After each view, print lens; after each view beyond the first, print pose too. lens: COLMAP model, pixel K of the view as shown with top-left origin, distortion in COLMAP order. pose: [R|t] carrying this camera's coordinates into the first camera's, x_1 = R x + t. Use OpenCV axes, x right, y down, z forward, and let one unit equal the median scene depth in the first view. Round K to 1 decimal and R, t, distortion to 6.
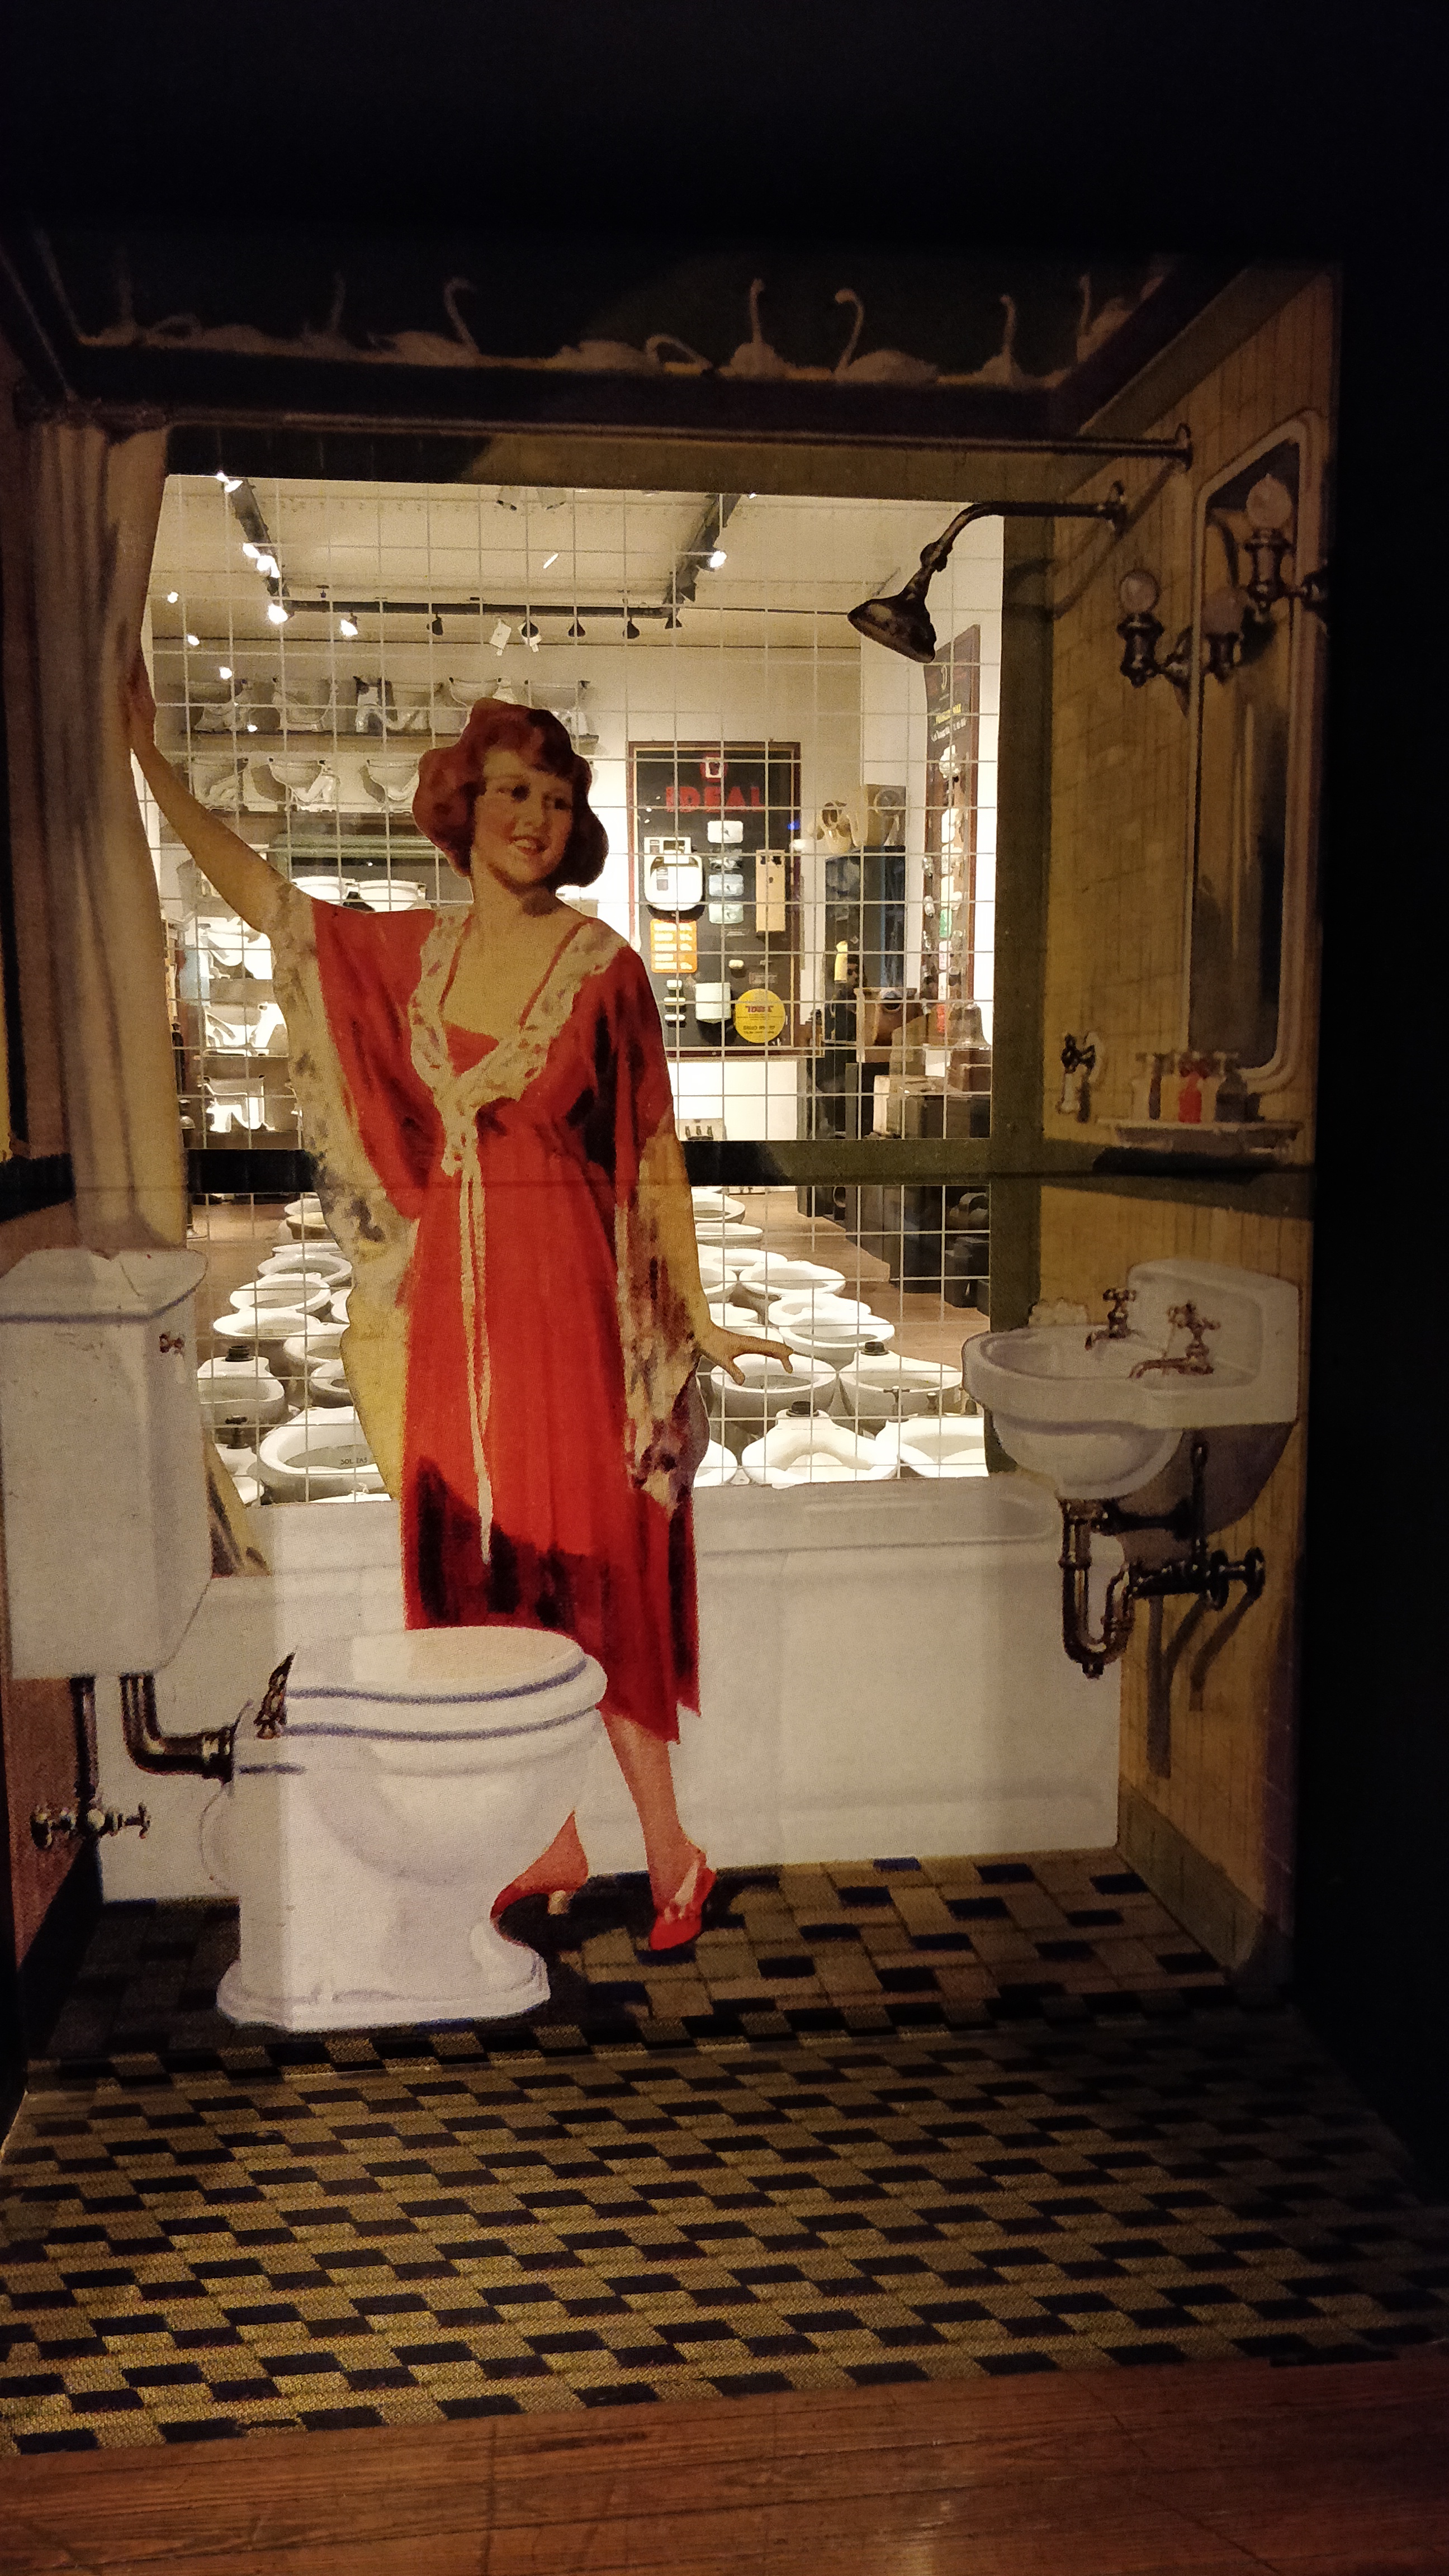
lens RADIAL K [[2098.2, 0, 724.5], [0, 2098.2, 1288.0], [0, 0, 1]] dist [0.016426, 0.004658]
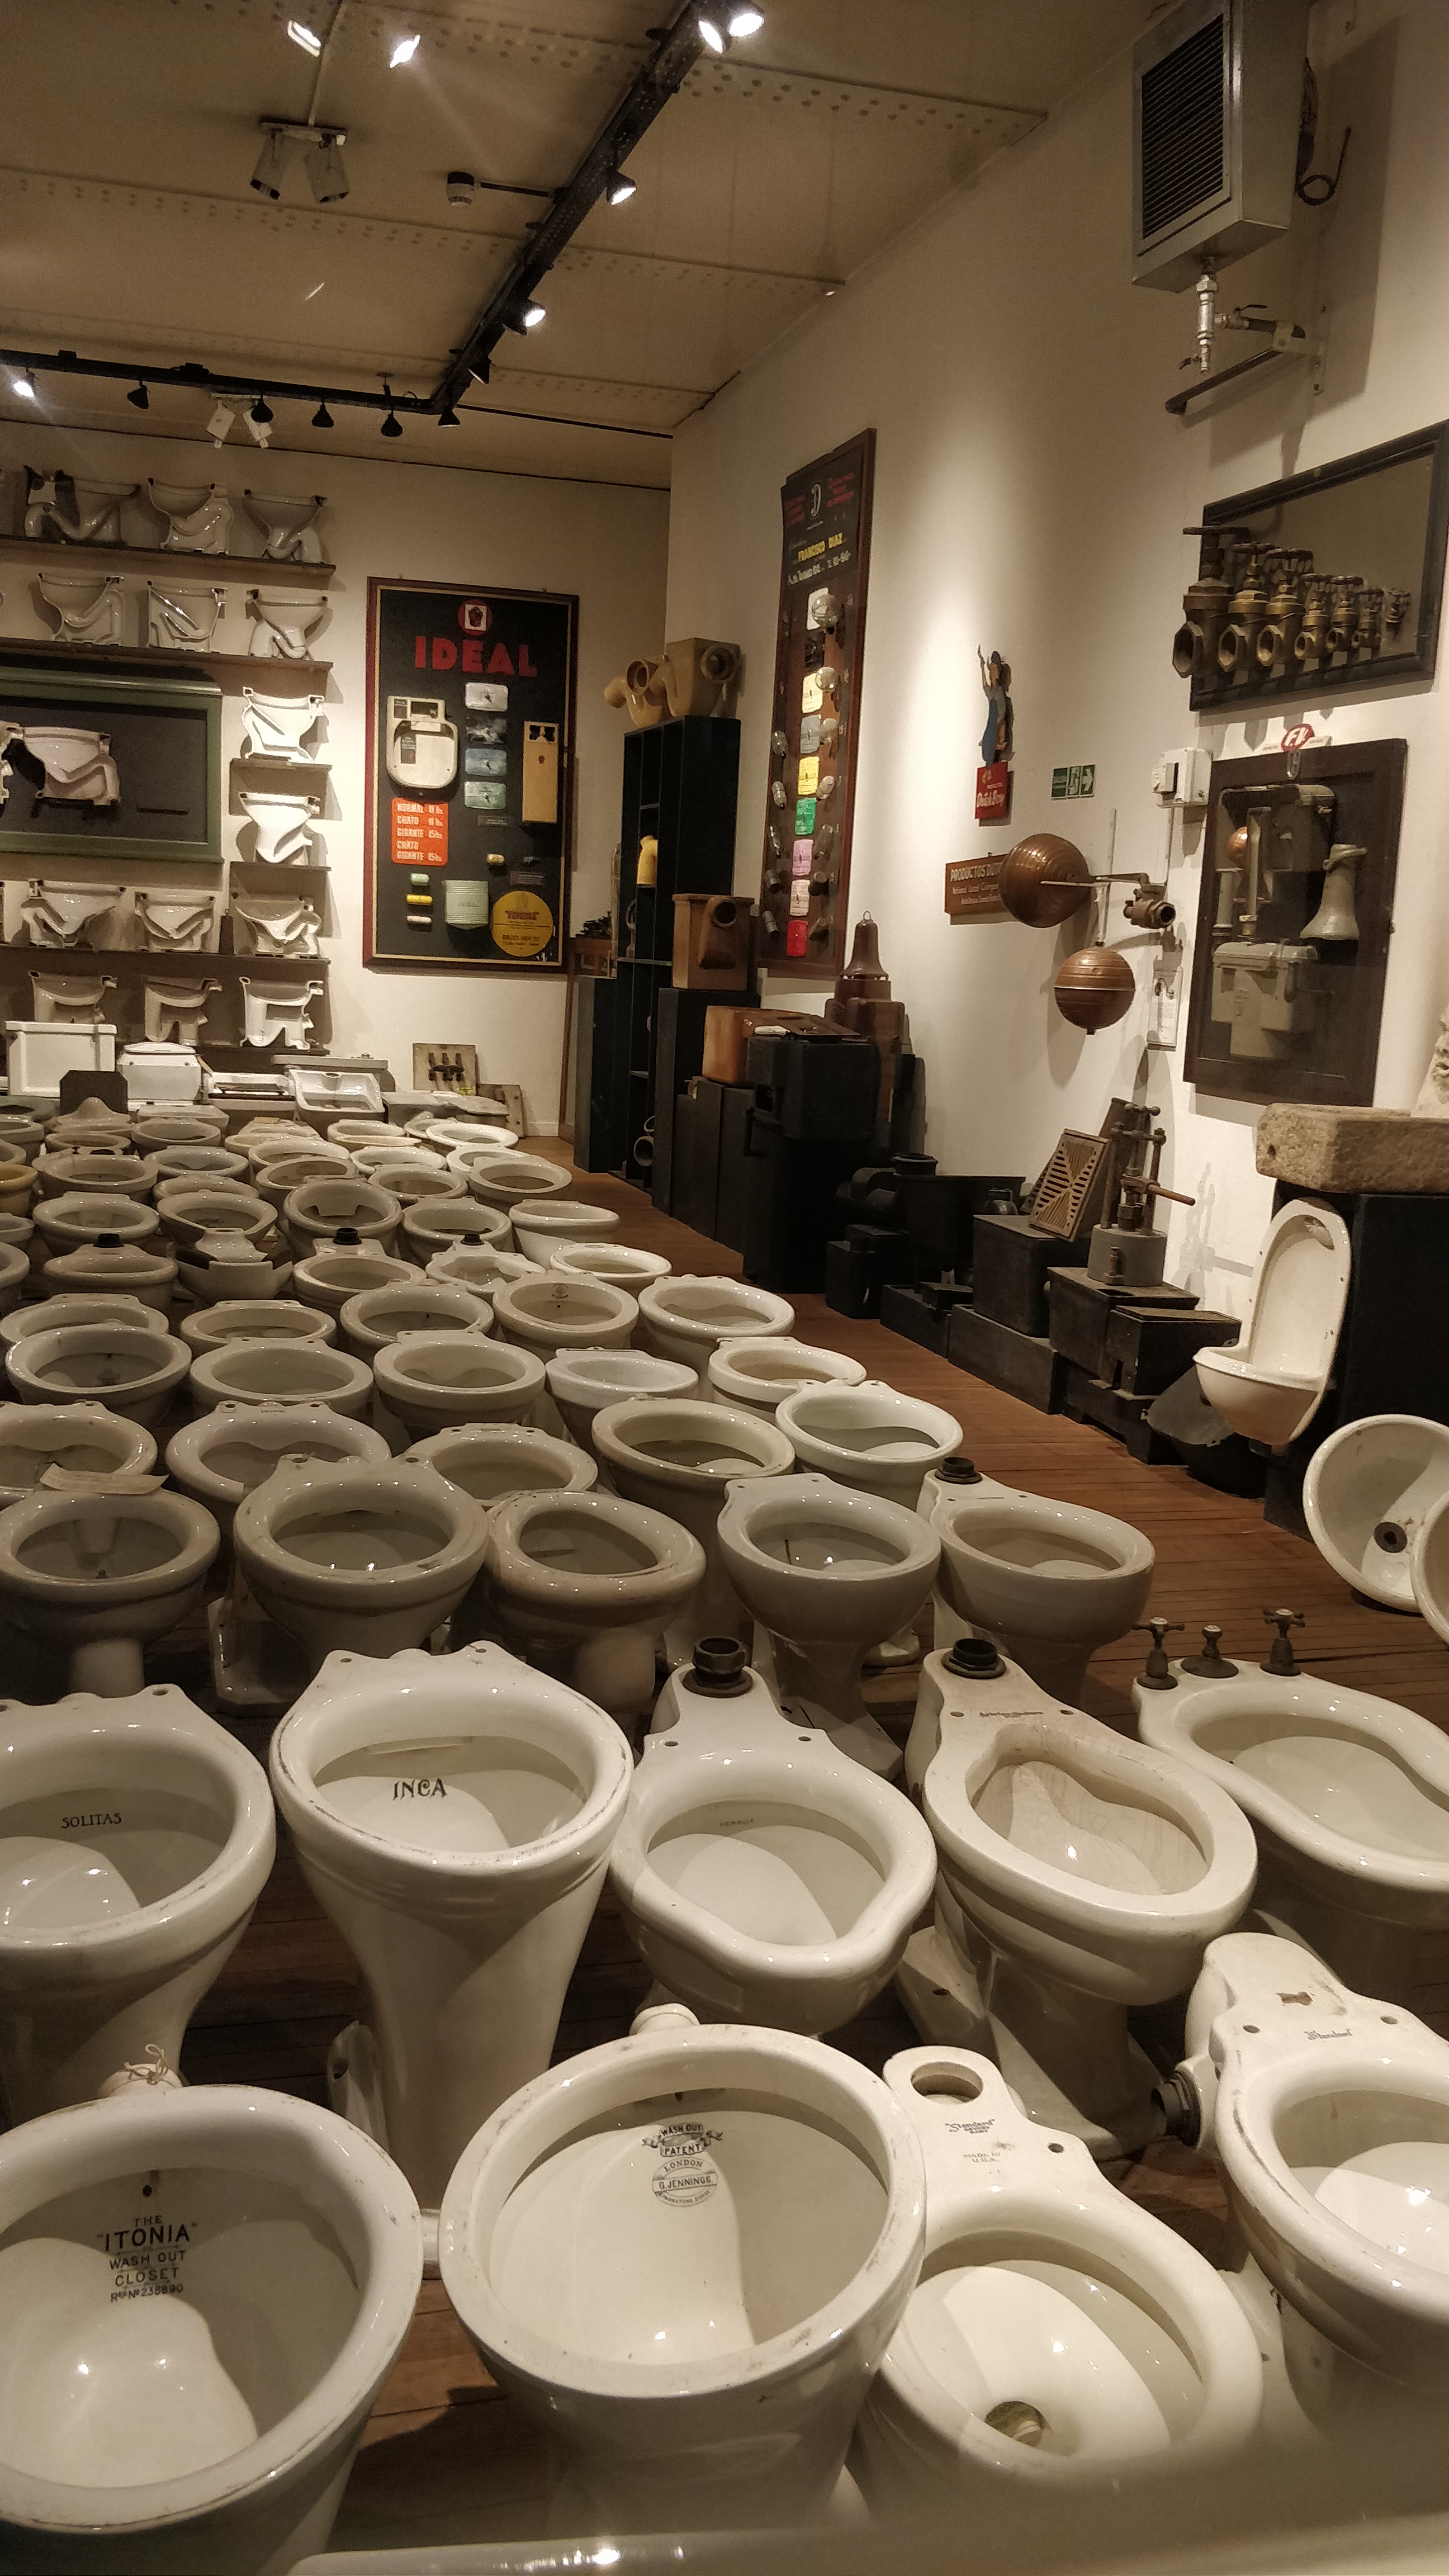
lens RADIAL K [[2226.7, 0, 723.9], [0, 2226.7, 1324.0], [0, 0, 1]] dist [0.004292, 0.005275]
pose [[0.988858, 0.032809, 0.145204, -0.026919], [-0.039058, 0.998420, 0.040401, -0.010752], [-0.143650, -0.045622, 0.988576, 0.113778]]
